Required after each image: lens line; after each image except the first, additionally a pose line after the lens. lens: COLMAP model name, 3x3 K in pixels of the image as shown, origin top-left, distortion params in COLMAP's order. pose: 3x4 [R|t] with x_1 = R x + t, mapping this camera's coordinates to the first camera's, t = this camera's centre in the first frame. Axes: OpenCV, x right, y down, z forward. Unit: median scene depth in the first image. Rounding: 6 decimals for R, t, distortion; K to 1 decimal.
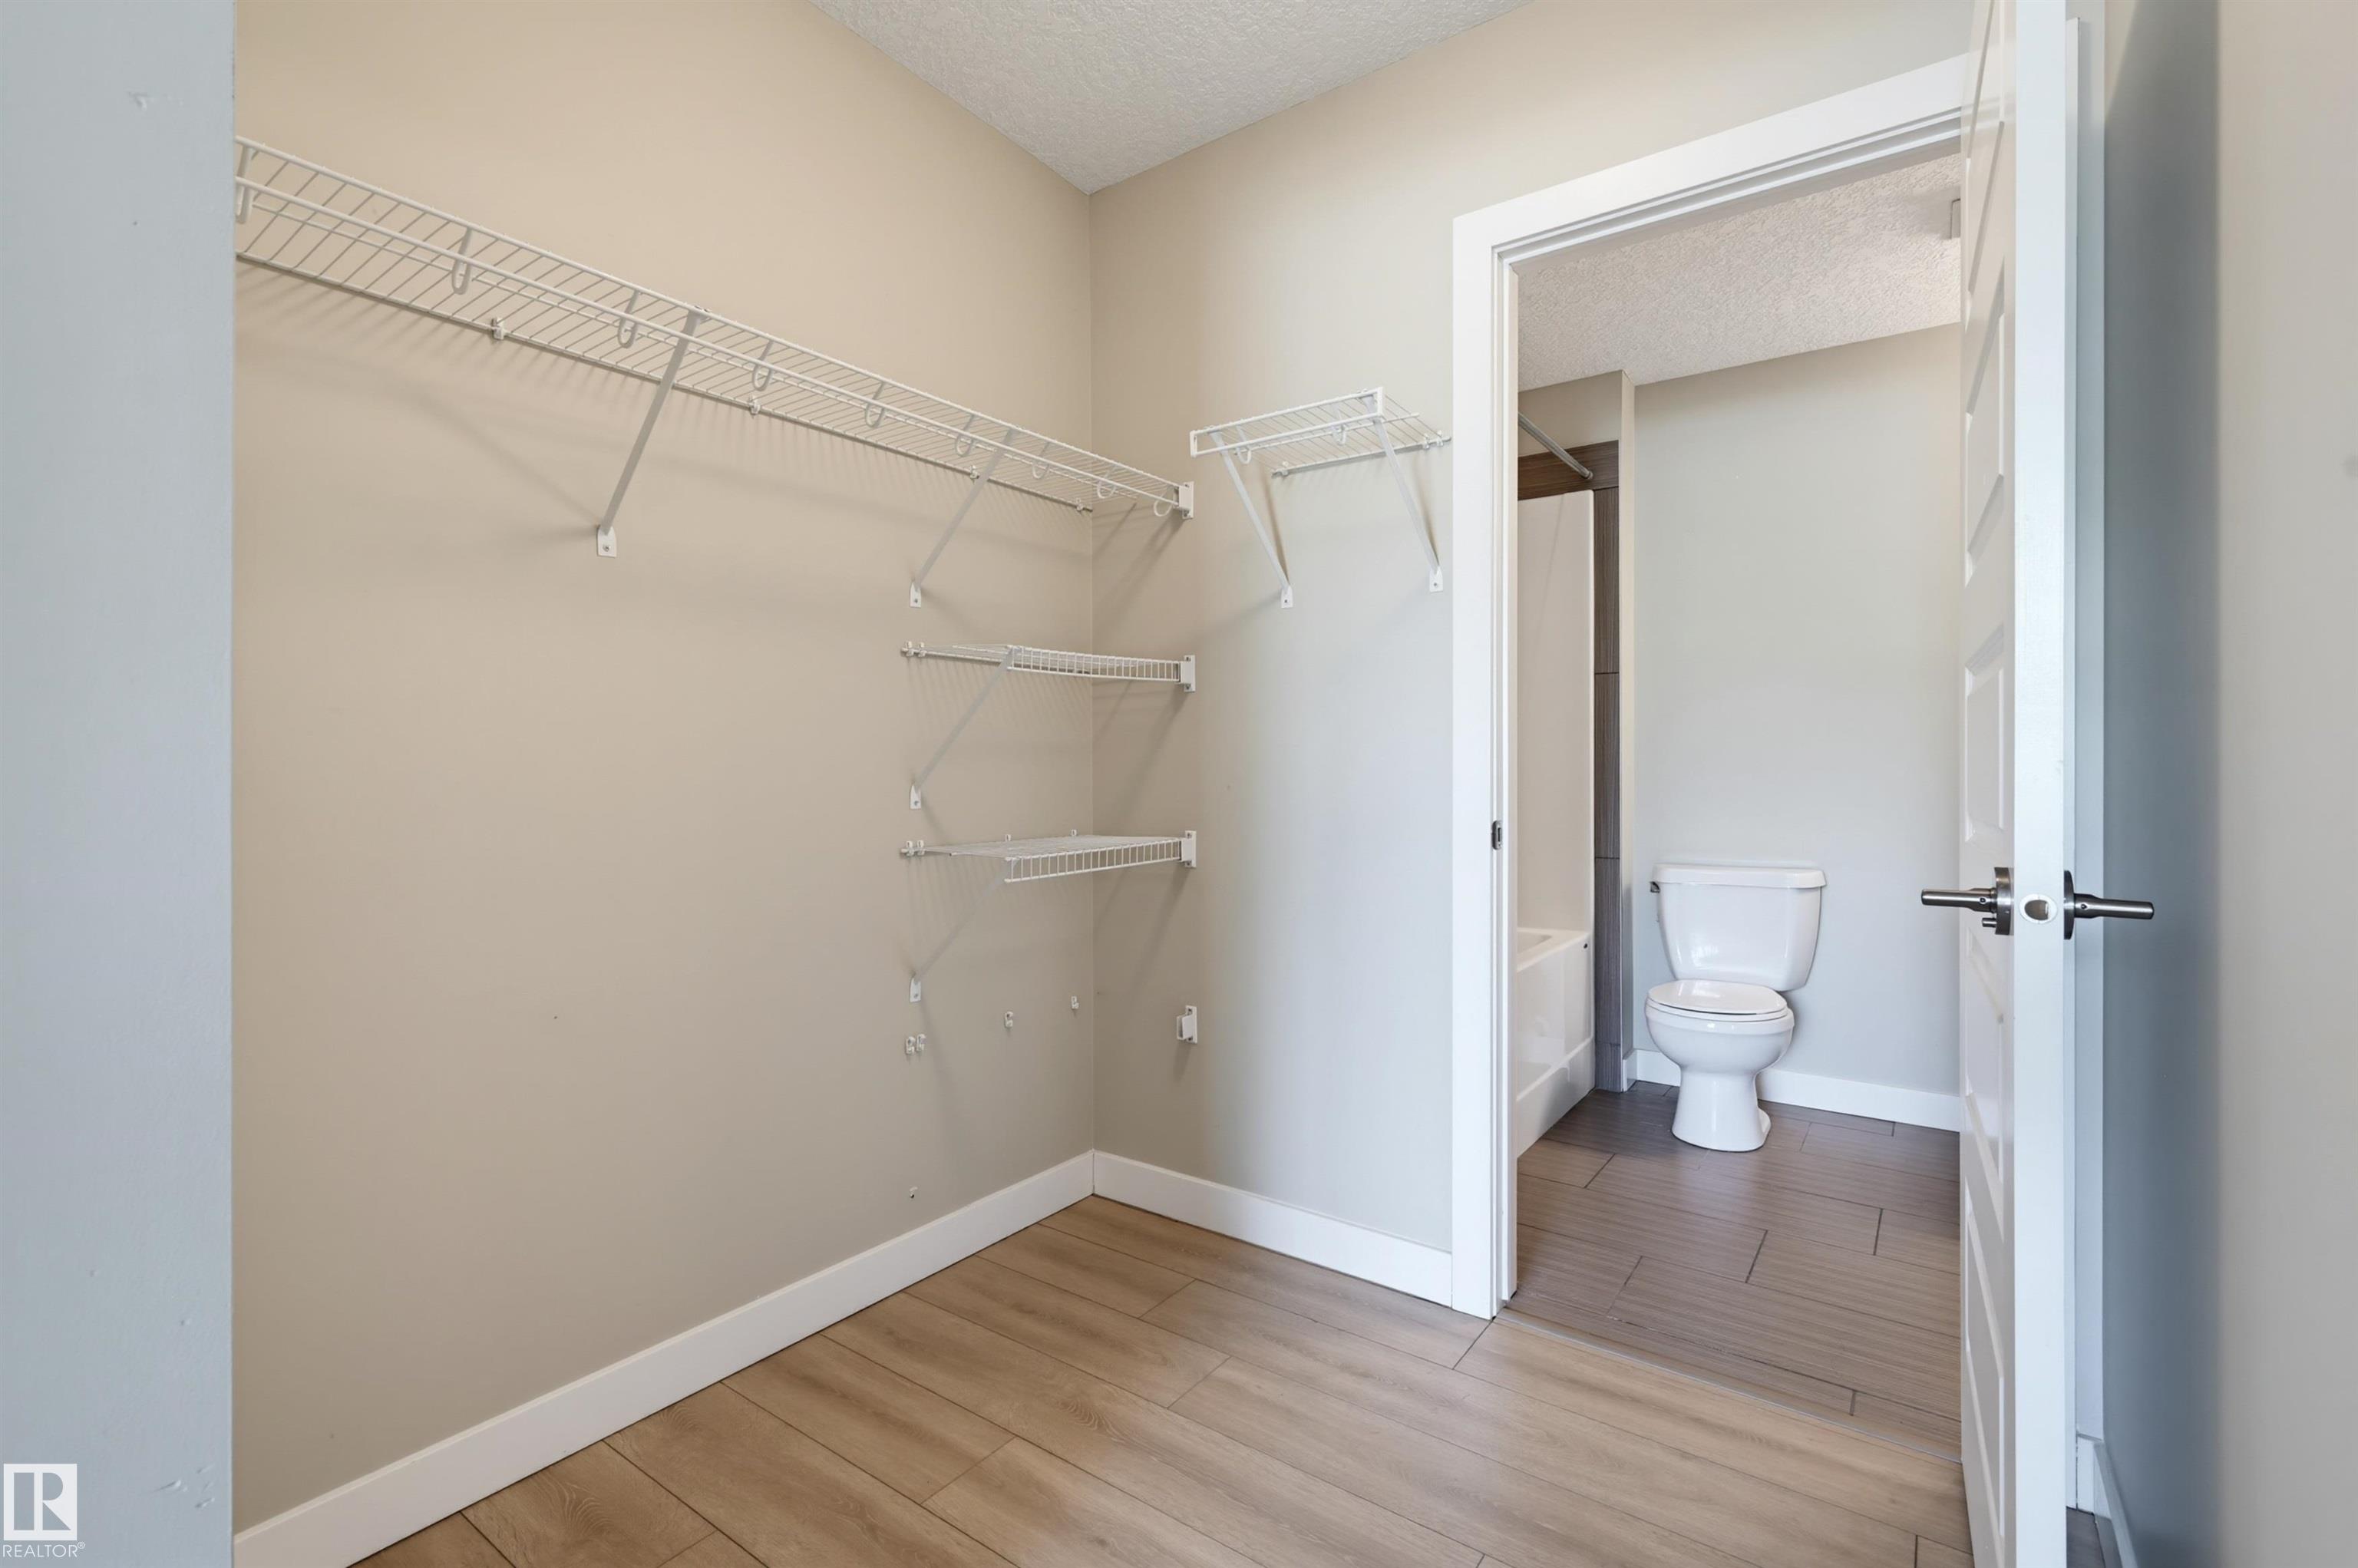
lens RADIAL K [[992.8, 0, 1181.7], [0, 992.8, 781.2], [0, 0, 1]] dist [-0.001788, 0.001898]
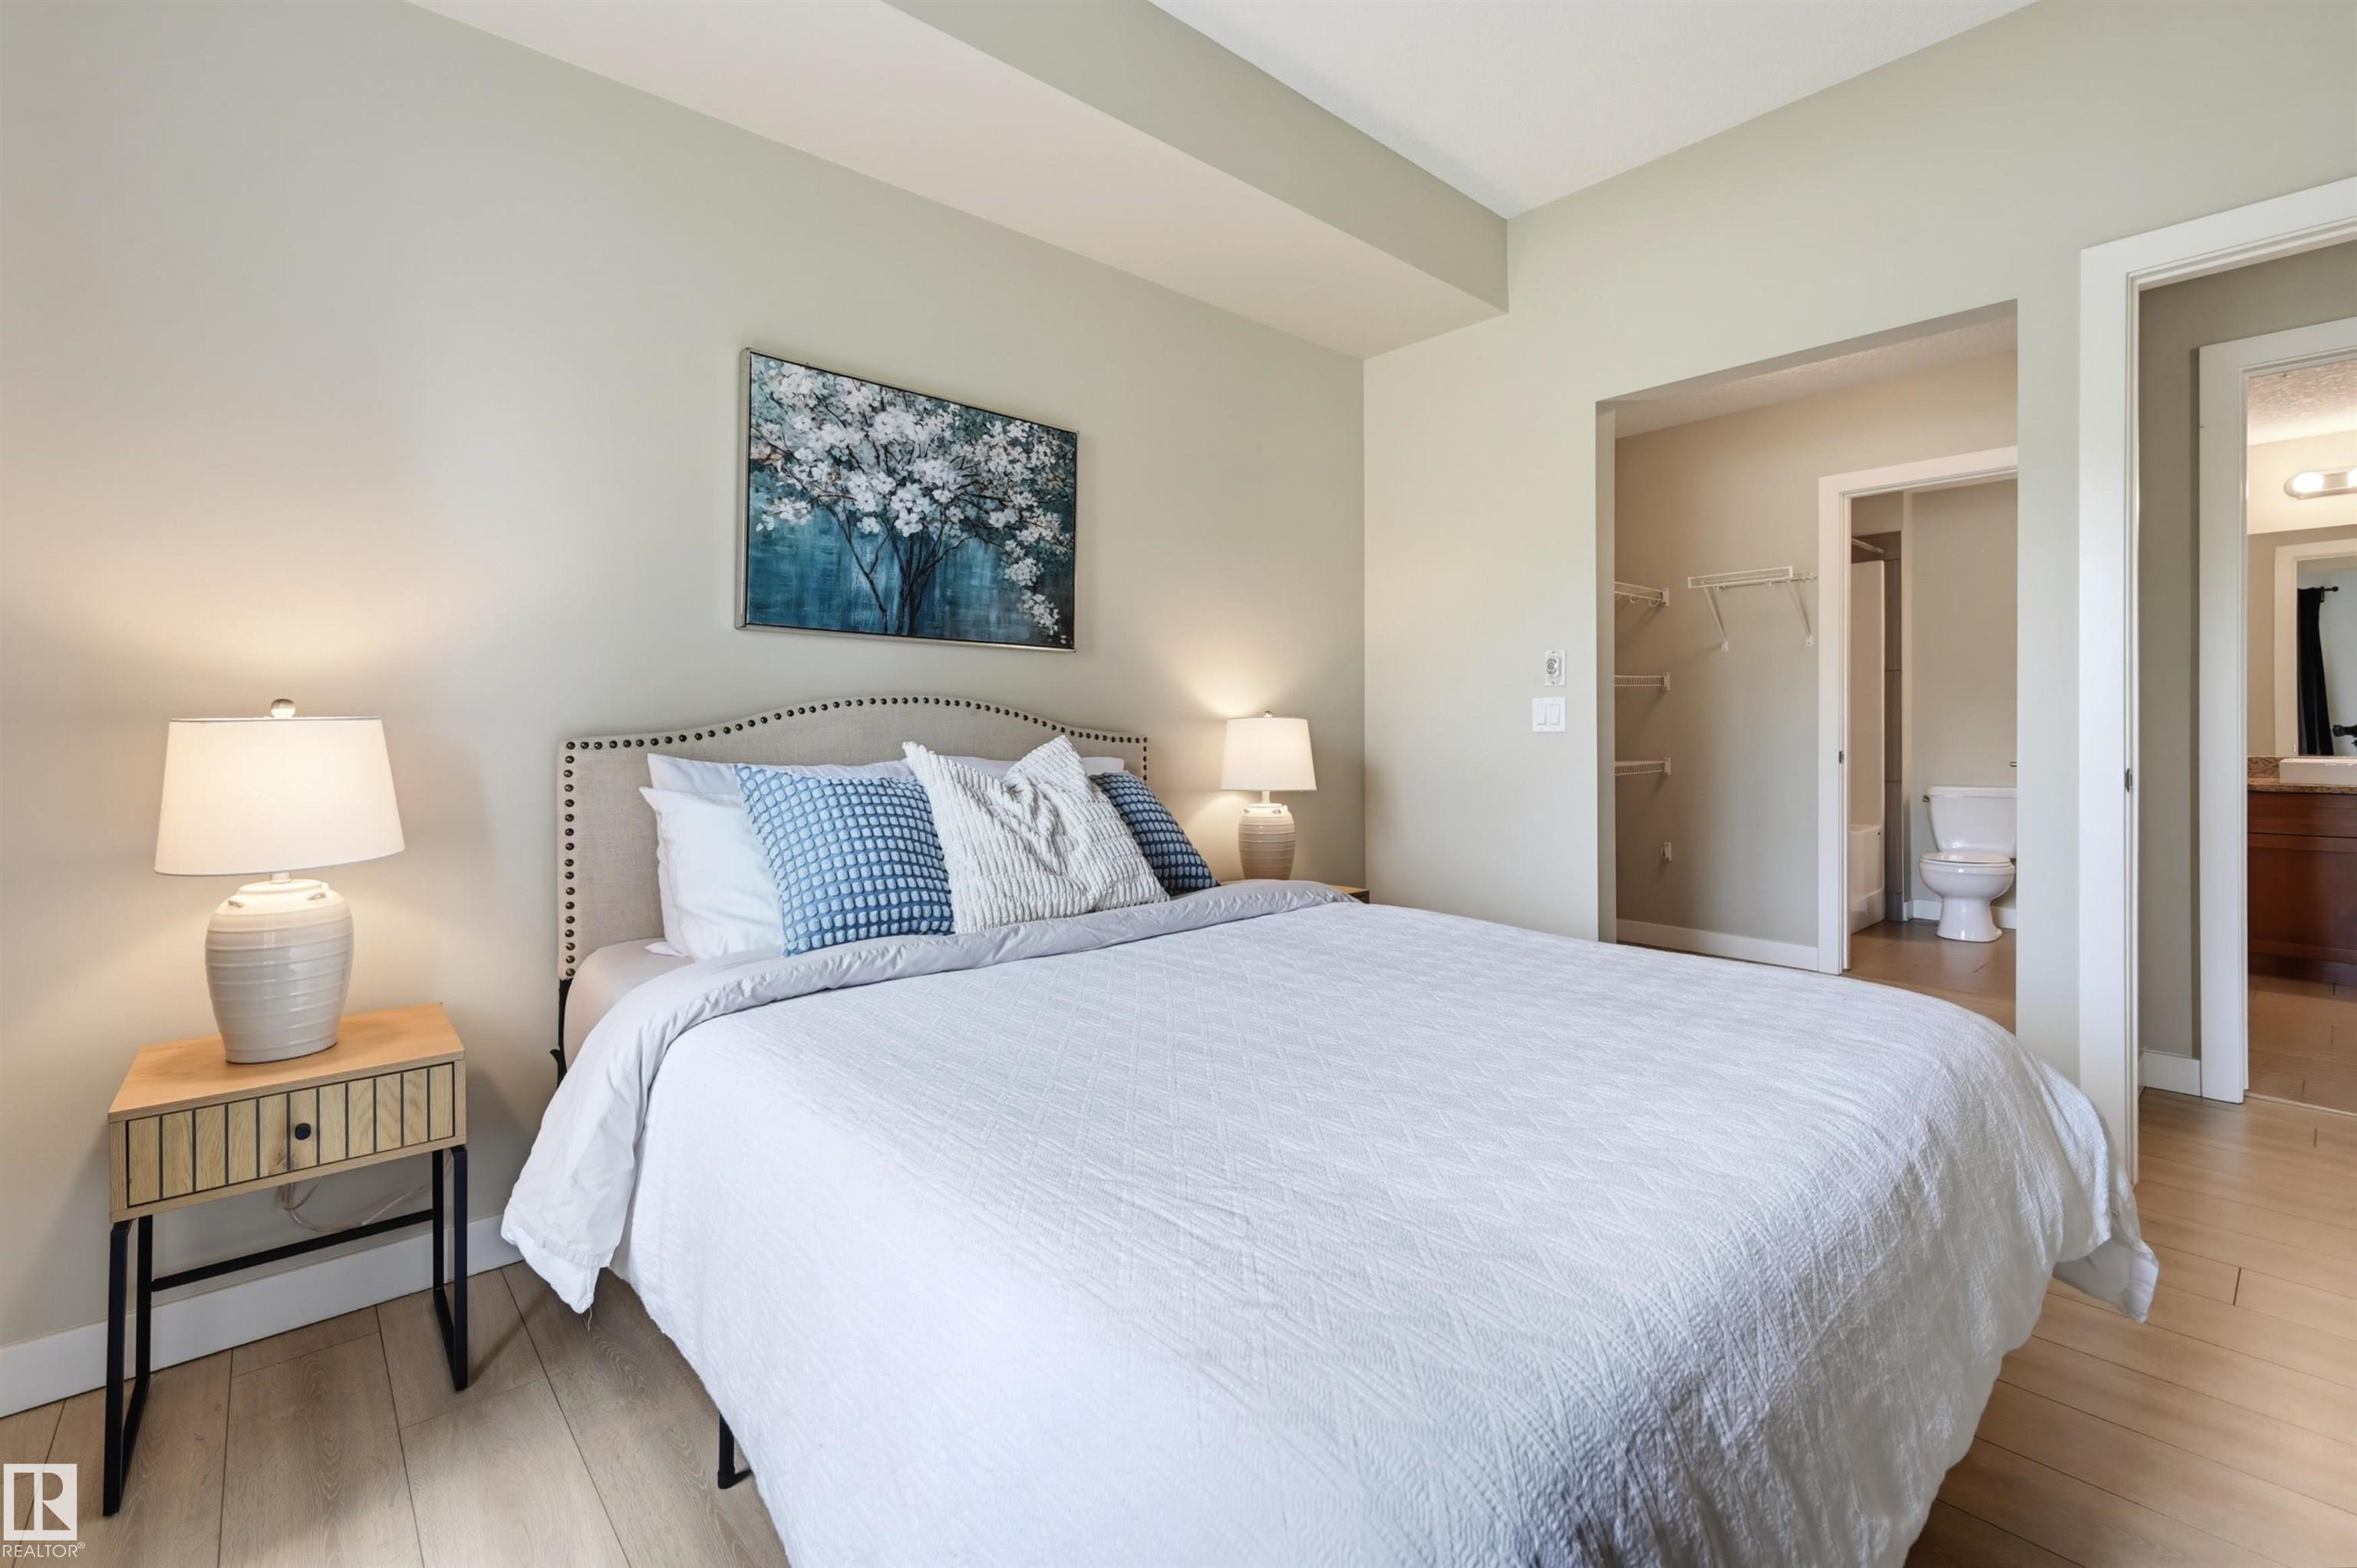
lens RADIAL K [[992.3, 0, 1161.0], [0, 992.3, 743.4], [0, 0, 1]] dist [-0.001788, 0.001898]
pose [[0.976282, 0.001630, -0.216496, -0.453145], [-0.001882, 0.999998, -0.000962, 0.018897], [0.216494, 0.001346, 0.976283, -0.983562]]
